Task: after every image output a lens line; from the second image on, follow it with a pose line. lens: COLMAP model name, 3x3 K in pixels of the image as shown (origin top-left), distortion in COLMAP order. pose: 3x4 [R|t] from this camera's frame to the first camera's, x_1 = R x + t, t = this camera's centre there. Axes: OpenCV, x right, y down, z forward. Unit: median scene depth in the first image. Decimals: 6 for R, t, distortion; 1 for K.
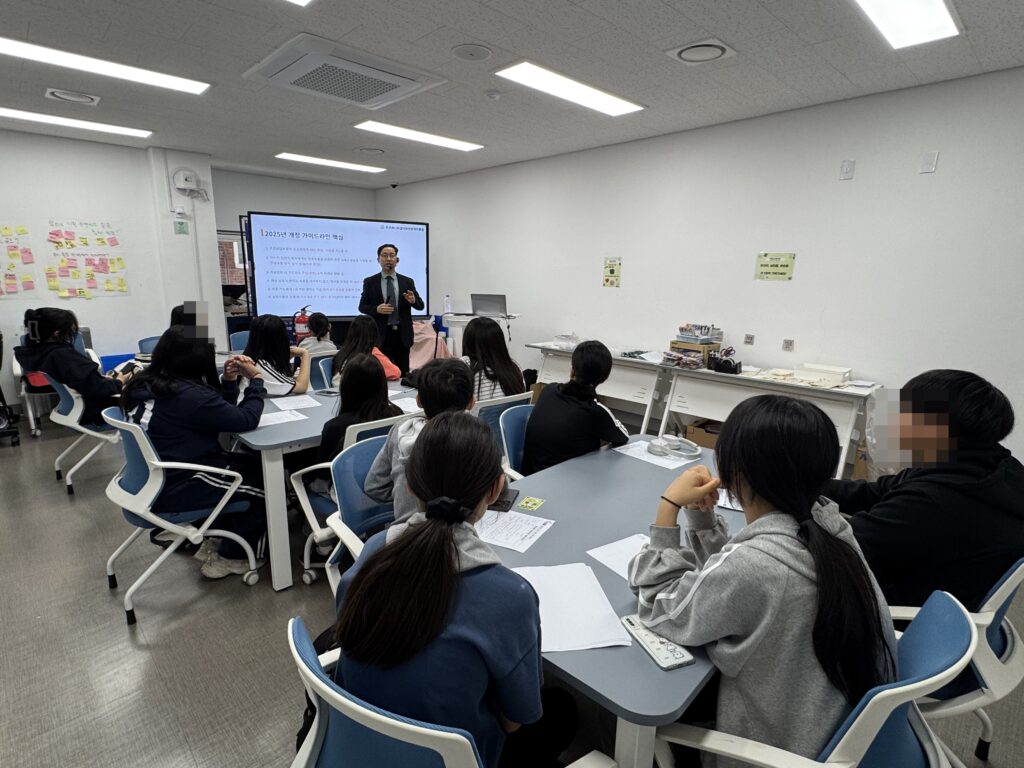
lens RADIAL K [[534.1, 0, 511.3], [0, 534.1, 385.6], [0, 0, 1]] dist [0.001018, 0.000089]
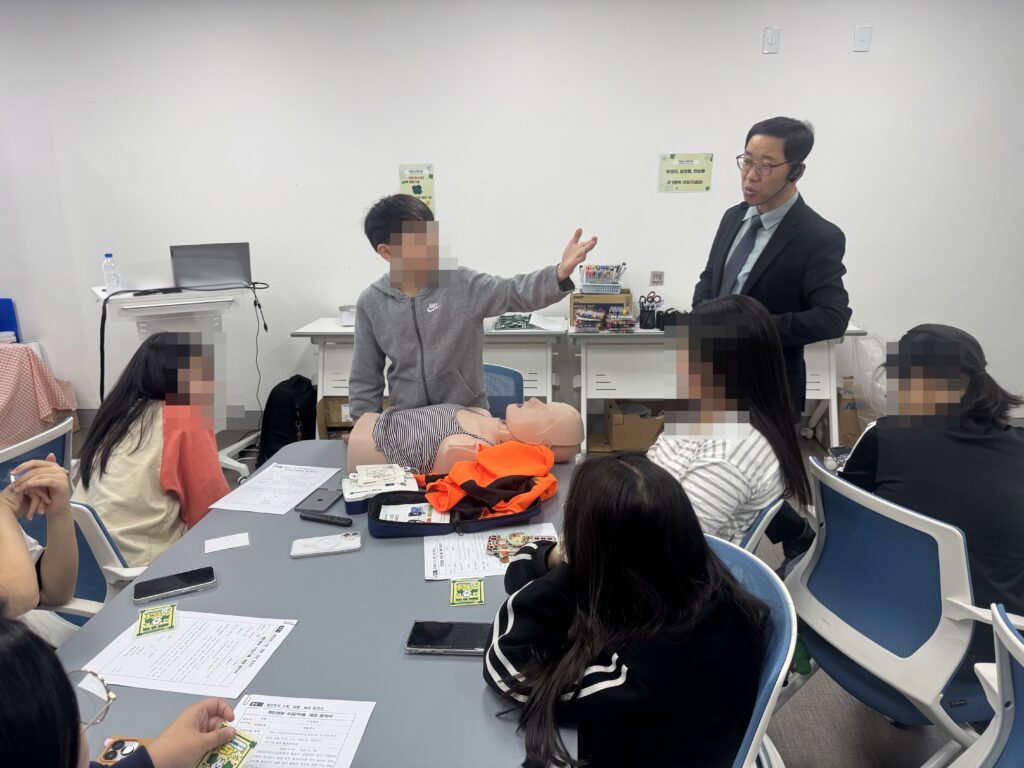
lens RADIAL K [[717.2, 0, 501.2], [0, 717.2, 380.2], [0, 0, 1]] dist [0.144897, -0.241928]
pose [[0.755133, -0.199932, 0.624340, -0.446055], [0.168466, 0.979559, 0.109926, -0.121336], [-0.633556, 0.022171, 0.773379, 0.496885]]
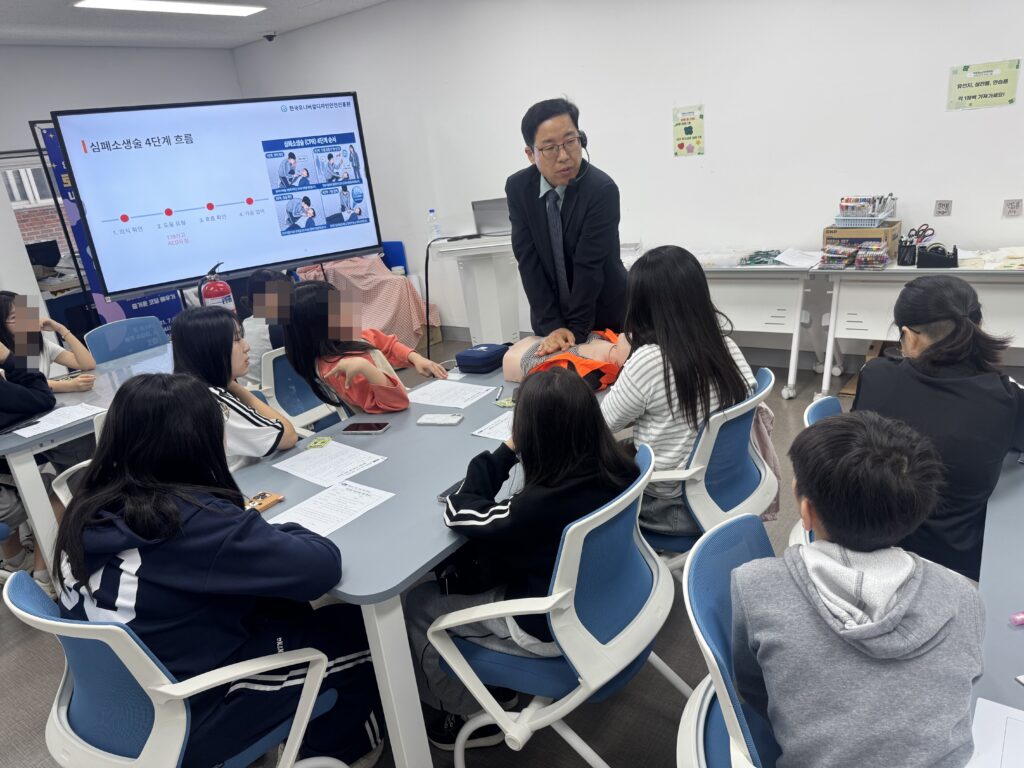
lens RADIAL K [[729.1, 0, 511.3], [0, 729.1, 390.0], [0, 0, 1]] dist [0.002373, -0.006068]
pose [[0.977387, -0.178380, 0.113557, -0.258162], [0.164644, 0.978944, 0.120670, -0.081860], [-0.132691, -0.099245, 0.986176, 0.236991]]
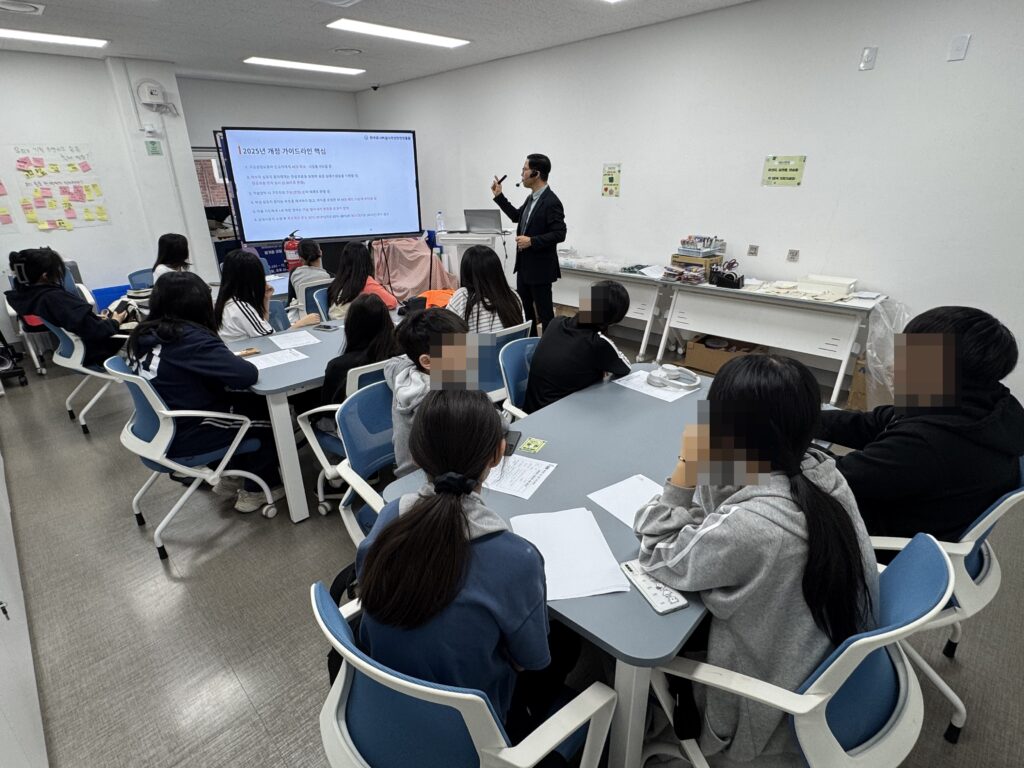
lens RADIAL K [[533.8, 0, 507.6], [0, 533.8, 384.0], [0, 0, 1]] dist [-0.000321, -0.000197]
pose [[0.999331, -0.035427, -0.009136, 0.000490], [0.036463, 0.984857, 0.169490, -0.036048], [0.002993, -0.169710, 0.985490, 0.004261]]
